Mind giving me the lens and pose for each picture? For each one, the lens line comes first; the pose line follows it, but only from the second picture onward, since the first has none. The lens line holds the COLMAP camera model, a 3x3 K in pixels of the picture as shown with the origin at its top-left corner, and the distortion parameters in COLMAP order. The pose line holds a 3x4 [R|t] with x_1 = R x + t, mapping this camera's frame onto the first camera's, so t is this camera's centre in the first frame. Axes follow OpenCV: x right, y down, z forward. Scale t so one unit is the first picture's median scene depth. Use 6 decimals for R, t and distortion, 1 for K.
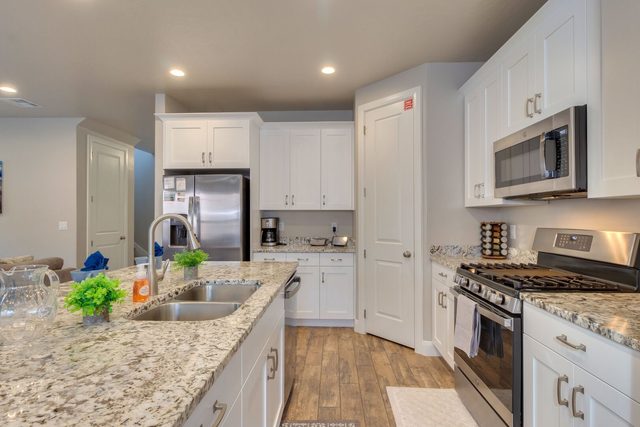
lens RADIAL K [[316.9, 0, 319.8], [0, 316.9, 213.7], [0, 0, 1]] dist [0.004290, -0.002418]
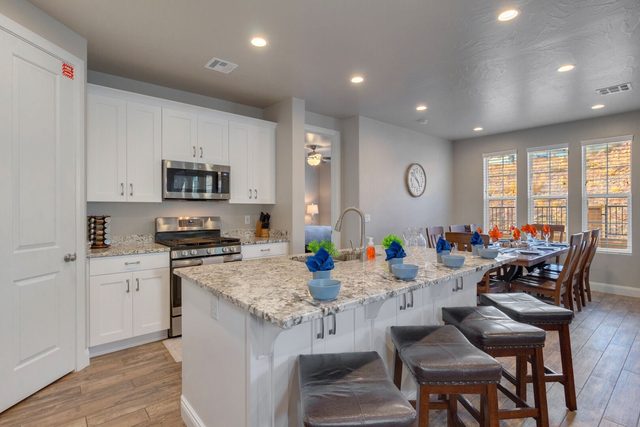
lens RADIAL K [[316.9, 0, 322.3], [0, 316.9, 211.2], [0, 0, 1]] dist [0.004290, -0.002418]
pose [[-0.679428, 0.002485, 0.733738, -0.818129], [0.005207, 0.999985, 0.001435, 0.013325], [-0.733724, 0.004796, -0.679431, 1.176597]]
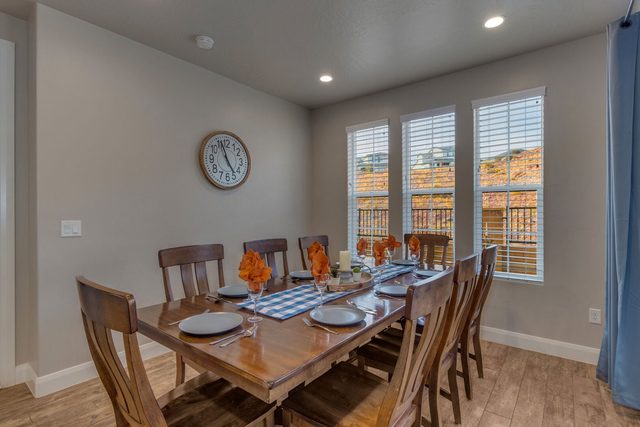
lens RADIAL K [[316.9, 0, 318.9], [0, 316.9, 213.3], [0, 0, 1]] dist [0.004290, -0.002418]
pose [[-0.802776, 0.004513, 0.596264, -0.729012], [0.001460, 0.999983, -0.005604, 0.026002], [-0.596280, -0.003628, -0.802769, 0.115367]]
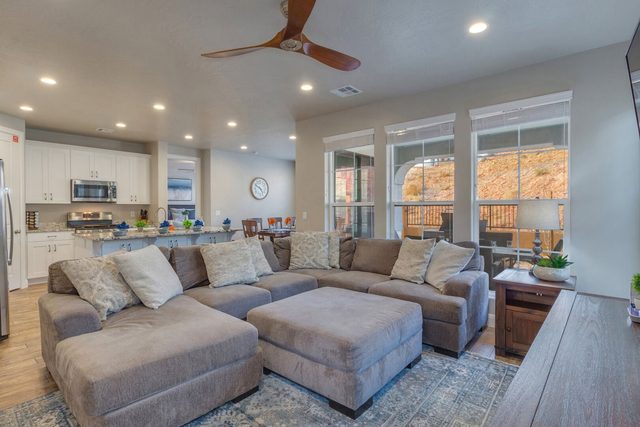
lens RADIAL K [[316.9, 0, 316.1], [0, 316.9, 211.6], [0, 0, 1]] dist [0.004290, -0.002418]
pose [[-0.770836, -0.004006, 0.637022, -2.126907], [0.003660, 0.999936, 0.010718, 0.015031], [-0.637024, 0.010593, -0.770771, 1.396465]]
